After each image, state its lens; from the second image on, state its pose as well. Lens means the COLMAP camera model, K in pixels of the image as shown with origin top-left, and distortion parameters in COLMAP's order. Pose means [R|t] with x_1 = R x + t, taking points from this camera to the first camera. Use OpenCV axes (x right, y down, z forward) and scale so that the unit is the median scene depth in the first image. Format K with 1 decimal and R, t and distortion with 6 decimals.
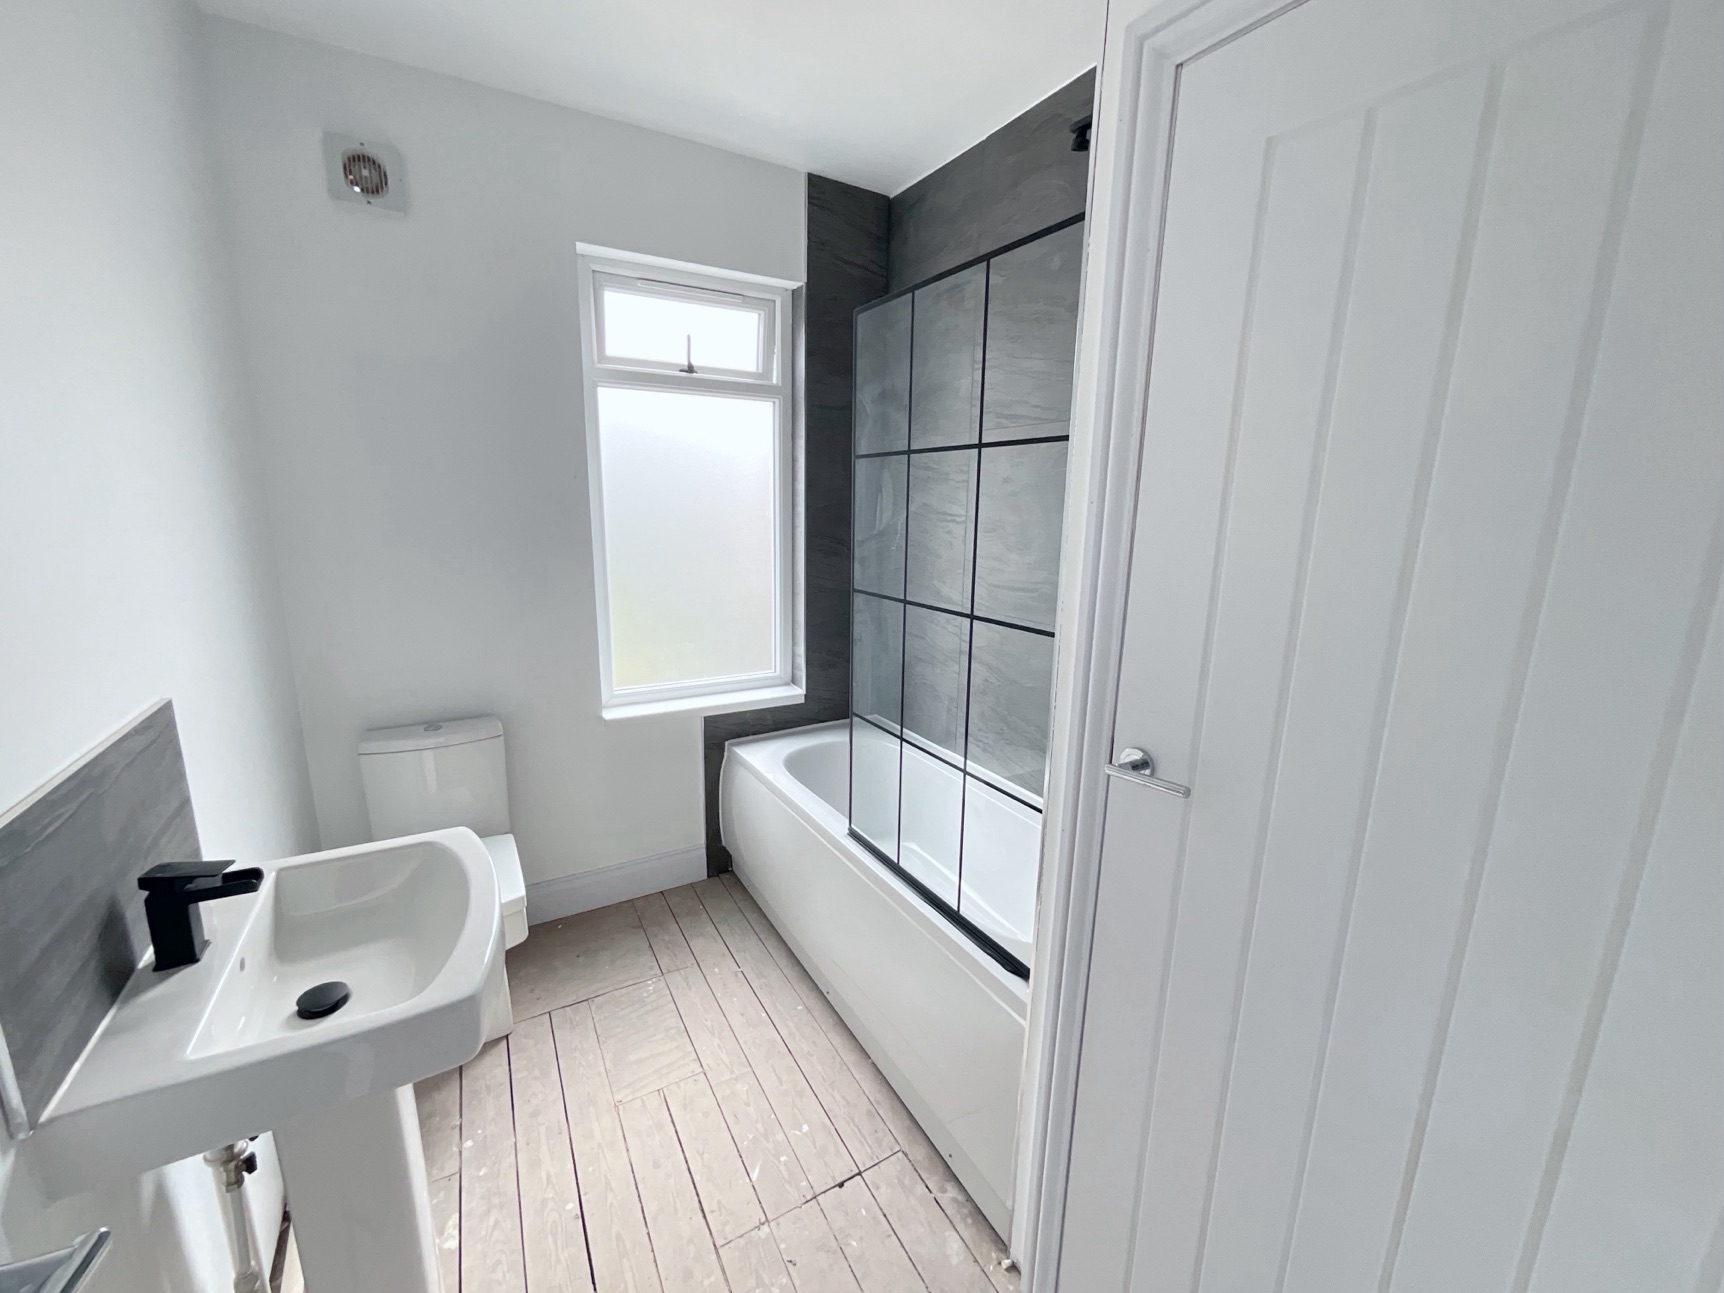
lens RADIAL K [[698.4, 0, 862.0], [0, 698.4, 646.5], [0, 0, 1]] dist [-0.016049, 0.010432]
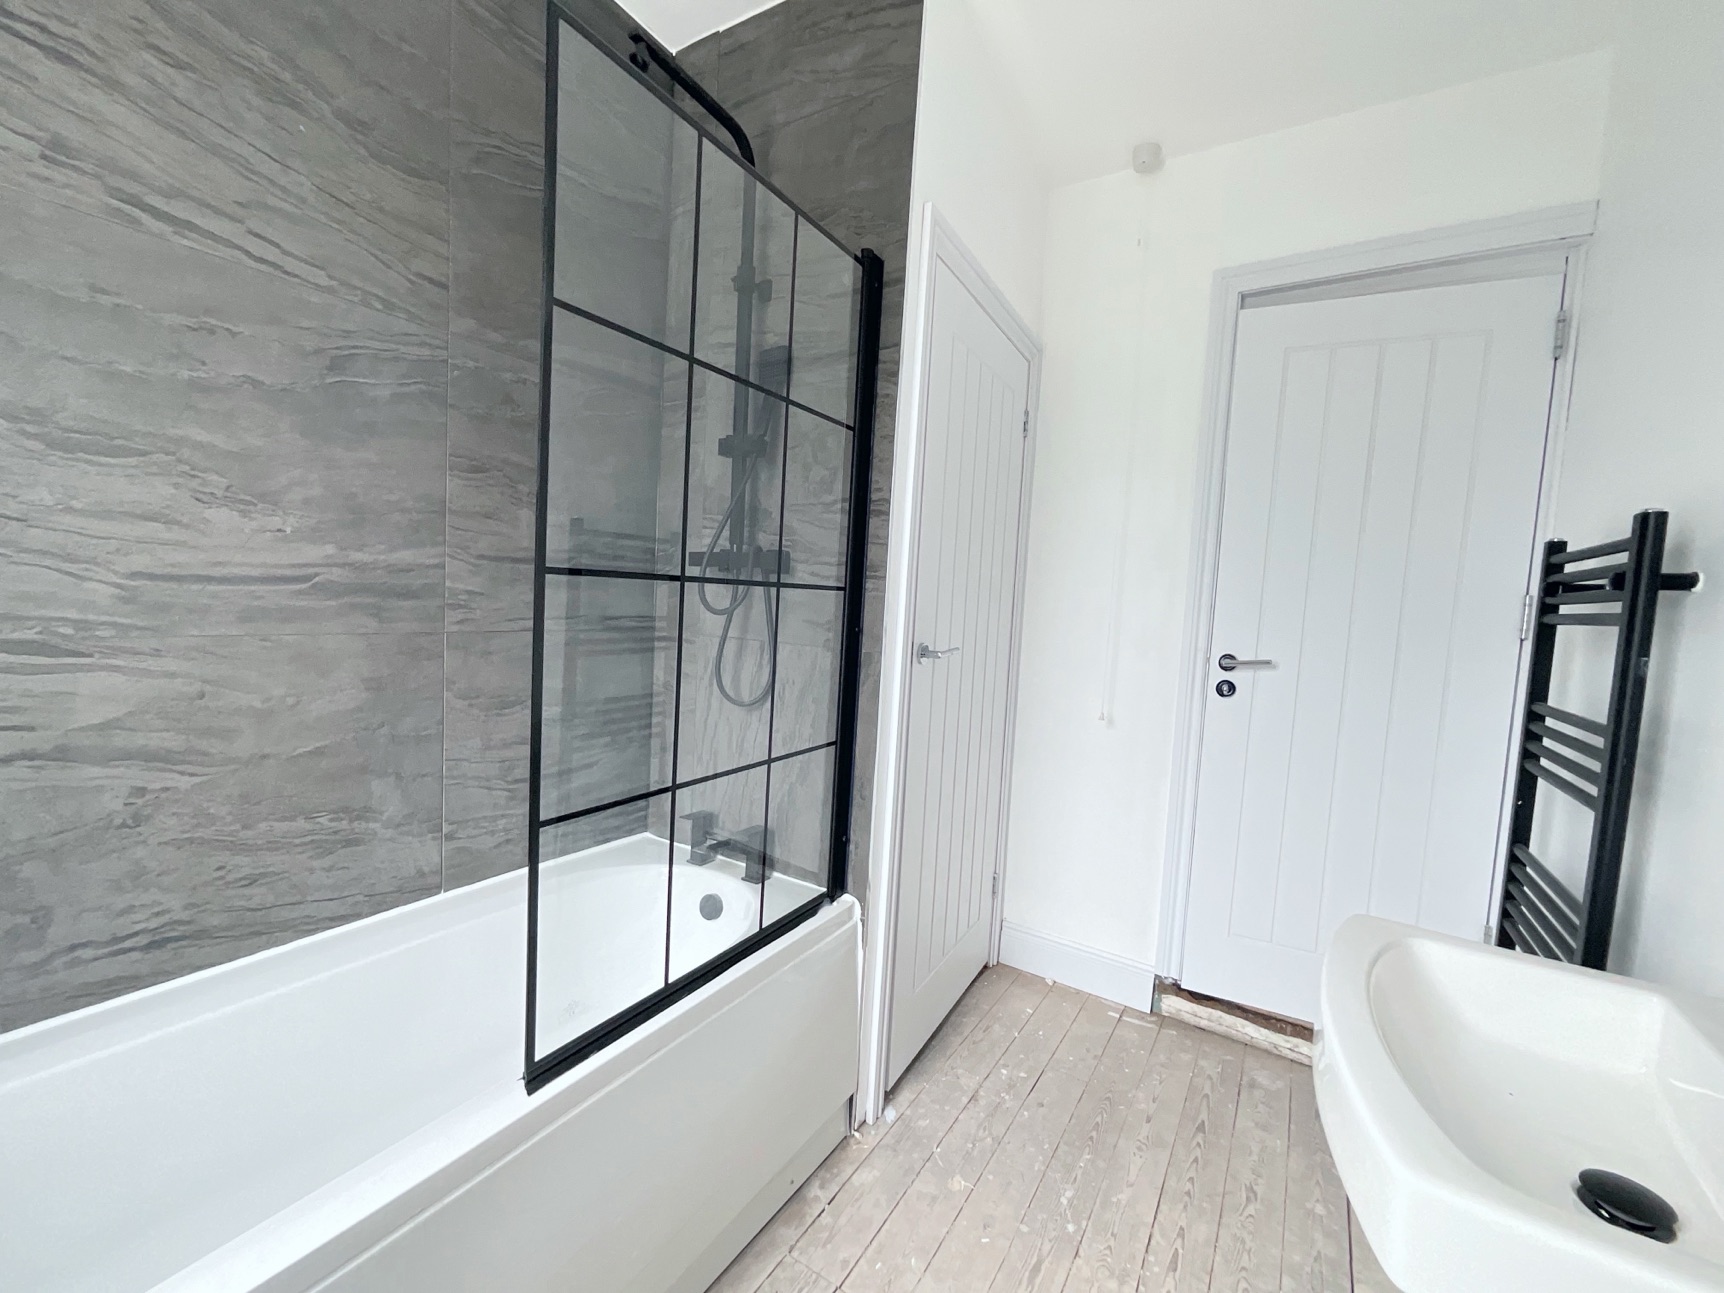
lens RADIAL K [[698.4, 0, 862.0], [0, 698.4, 646.5], [0, 0, 1]] dist [-0.016049, 0.010432]
pose [[-0.462835, -0.108586, 0.879769, -0.596701], [0.119967, 0.975665, 0.183535, -0.098034], [-0.878289, 0.190490, -0.438545, 1.109101]]
